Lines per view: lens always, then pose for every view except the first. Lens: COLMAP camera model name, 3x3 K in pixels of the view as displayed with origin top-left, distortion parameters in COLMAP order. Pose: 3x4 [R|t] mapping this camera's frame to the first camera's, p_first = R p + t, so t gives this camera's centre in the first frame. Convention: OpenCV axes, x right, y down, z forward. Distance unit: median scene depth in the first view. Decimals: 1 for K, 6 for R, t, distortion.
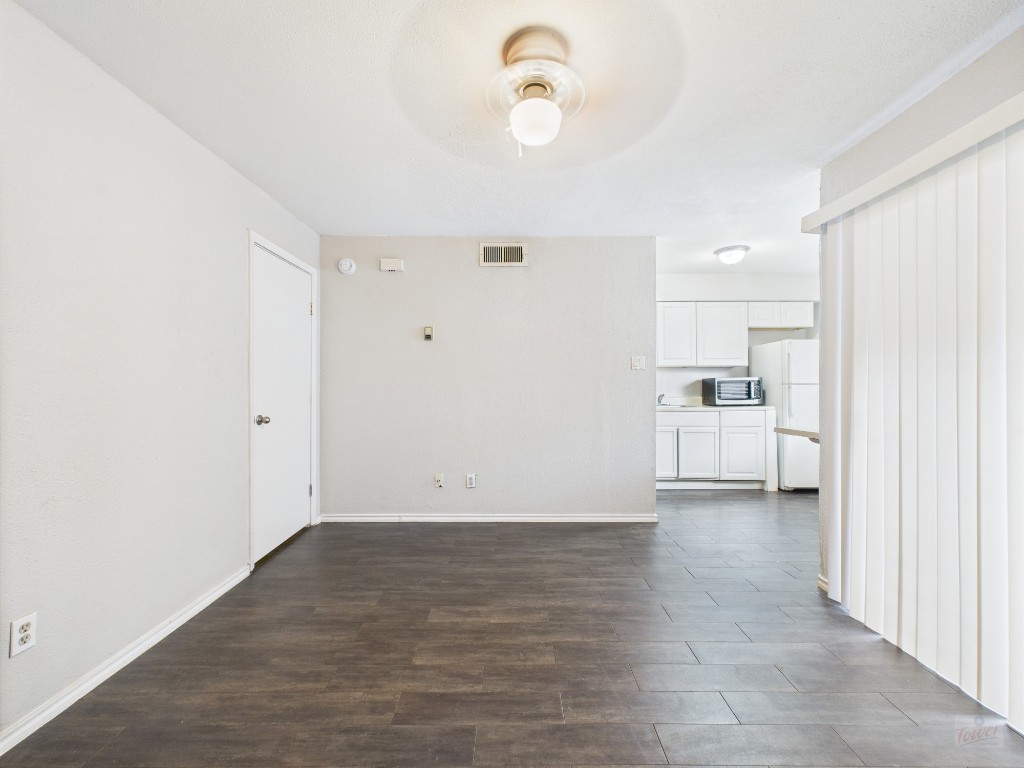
lens RADIAL K [[412.9, 0, 510.8], [0, 412.9, 383.3], [0, 0, 1]] dist [0.001334, -0.000546]
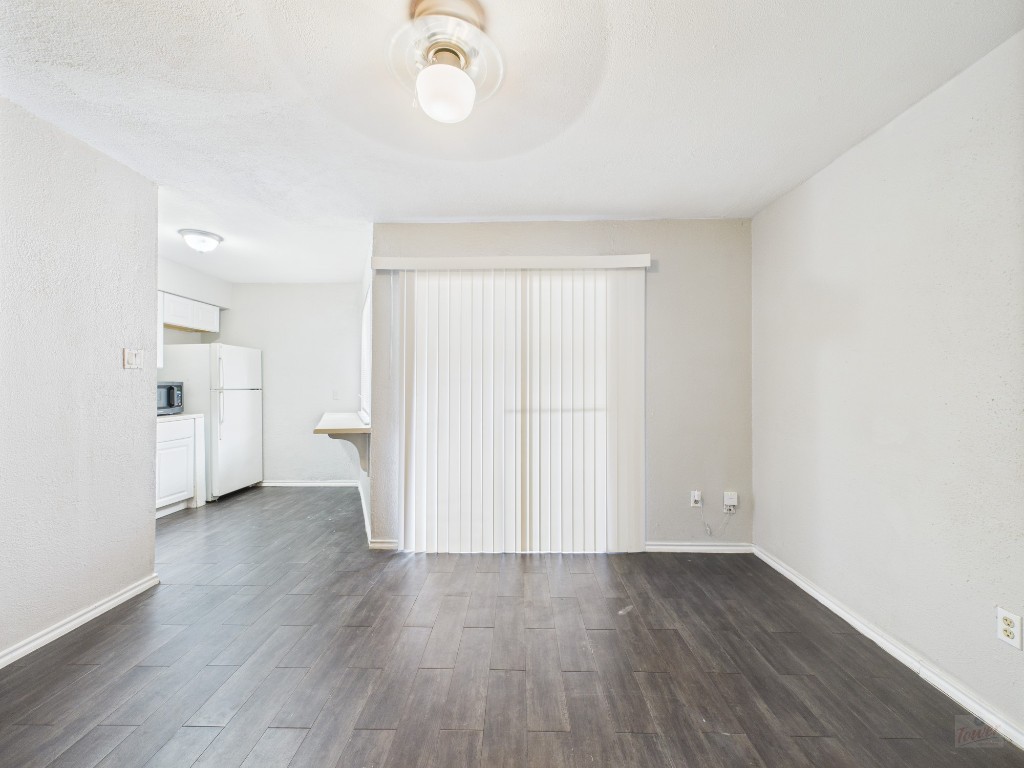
lens RADIAL K [[412.9, 0, 512.8], [0, 412.9, 384.6], [0, 0, 1]] dist [0.001334, -0.000546]
pose [[0.004564, 0.007370, 0.999962, -0.358595], [0.001289, 0.999972, -0.007376, -0.002132], [-0.999989, 0.001323, 0.004554, 0.377843]]
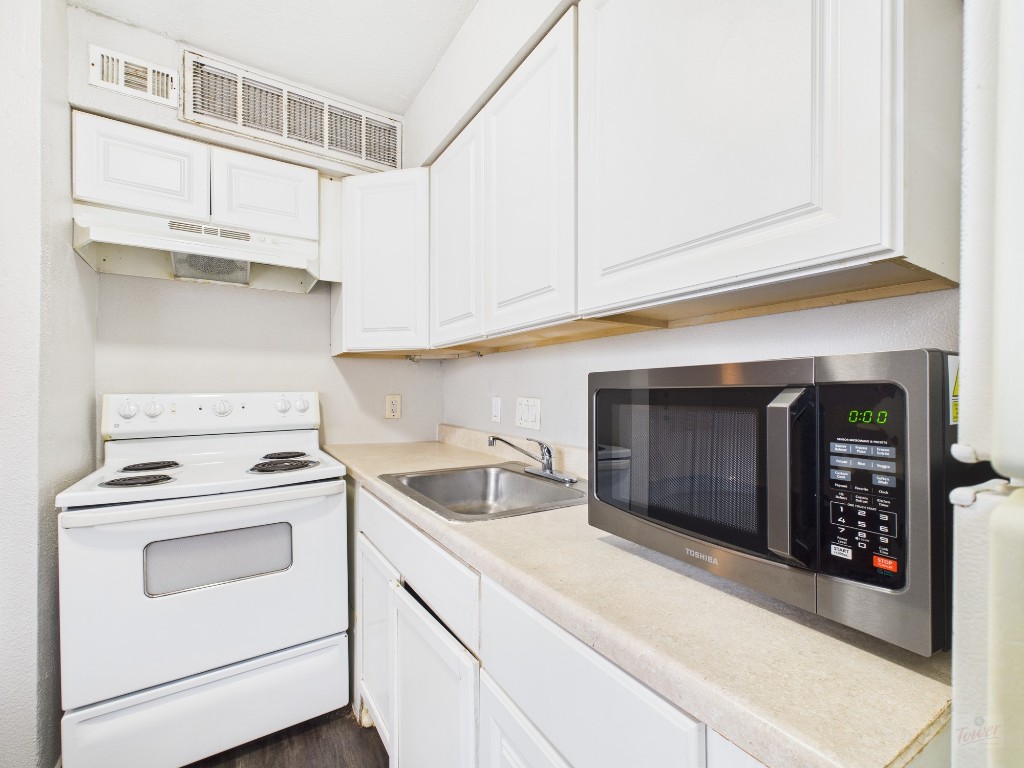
lens RADIAL K [[447.8, 0, 511.4], [0, 447.8, 392.0], [0, 0, 1]] dist [0.001142, -0.000252]
pose [[0.543069, 0.006974, -0.839659, 0.847906], [-0.000919, 0.999970, 0.007711, -0.009110], [0.839688, -0.003416, 0.543059, 1.154723]]
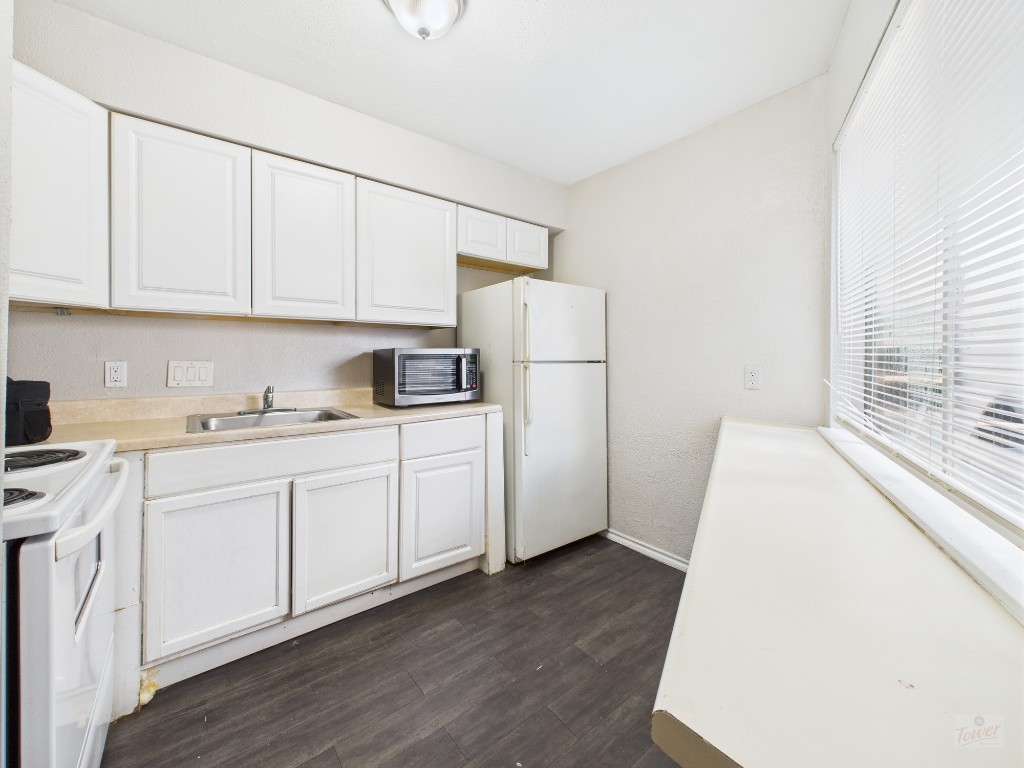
lens RADIAL K [[412.9, 0, 518.0], [0, 412.9, 349.0], [0, 0, 1]] dist [0.001334, -0.000546]
pose [[0.778034, 0.015085, 0.628041, 0.414654], [-0.005212, 0.999832, -0.017559, -0.006616], [-0.628201, 0.010388, 0.777982, 0.734623]]
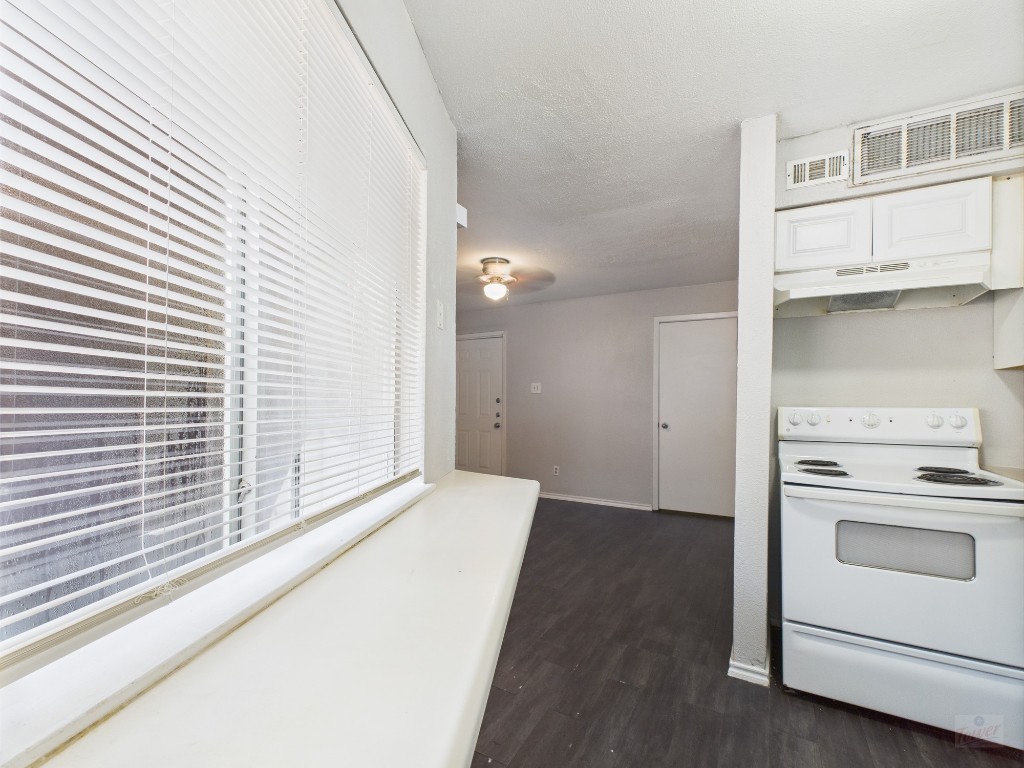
lens RADIAL K [[447.8, 0, 512.7], [0, 447.8, 397.0], [0, 0, 1]] dist [0.001142, -0.000252]
pose [[-0.486214, -0.010094, -0.873782, 0.979863], [-0.011692, 0.999919, -0.005045, -0.008756], [0.873762, 0.007764, -0.486292, 1.025944]]
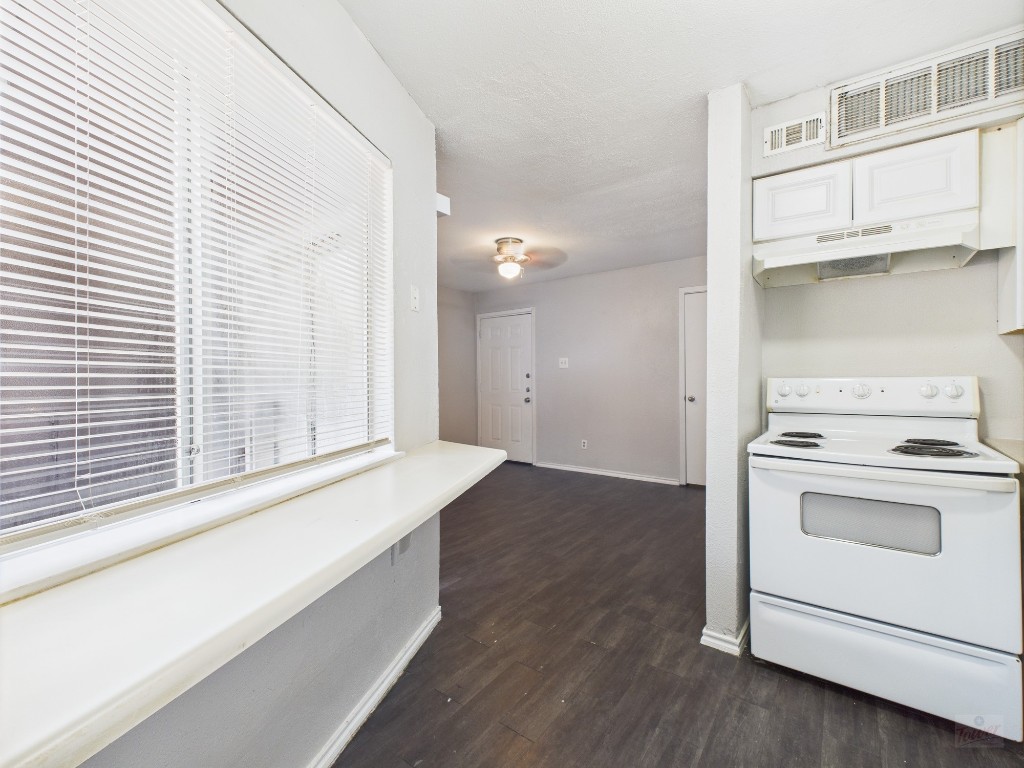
lens RADIAL K [[447.8, 0, 512.6], [0, 447.8, 377.4], [0, 0, 1]] dist [0.001142, -0.000252]
pose [[-0.595886, 0.007648, -0.803033, 0.952360], [0.003674, 0.999970, 0.006798, -0.009043], [0.803061, 0.001100, -0.595896, 1.138309]]
